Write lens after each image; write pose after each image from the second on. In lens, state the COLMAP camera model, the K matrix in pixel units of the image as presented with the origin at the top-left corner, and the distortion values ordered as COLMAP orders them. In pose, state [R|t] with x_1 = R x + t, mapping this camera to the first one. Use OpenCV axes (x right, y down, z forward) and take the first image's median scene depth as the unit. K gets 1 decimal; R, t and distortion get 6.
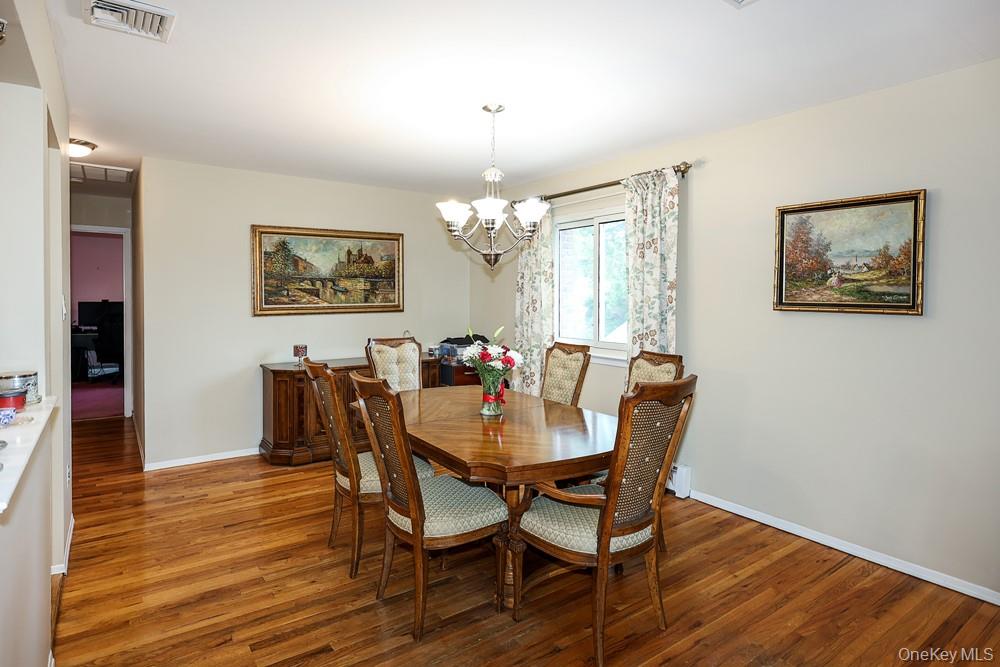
lens RADIAL K [[531.2, 0, 502.9], [0, 531.2, 302.8], [0, 0, 1]] dist [0.002864, 0.000569]
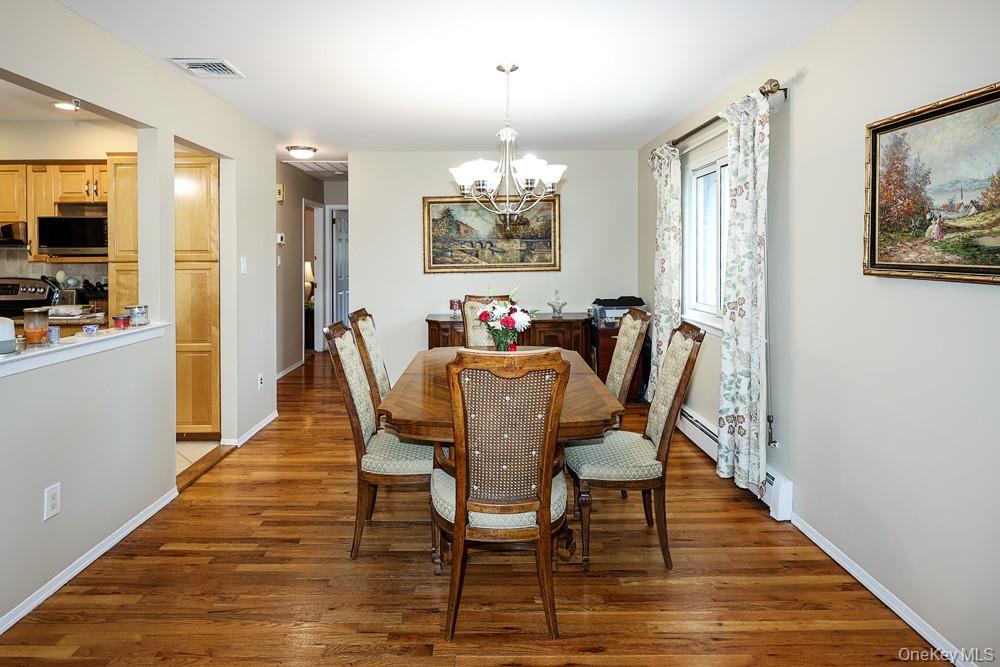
lens RADIAL K [[538.8, 0, 500.2], [0, 538.8, 259.6], [0, 0, 1]] dist [-0.000617, -0.000135]
pose [[0.819277, -0.000717, -0.573397, 0.443284], [-0.001689, 0.999992, -0.003664, -0.002152], [0.573395, 0.003970, 0.819270, 0.135193]]
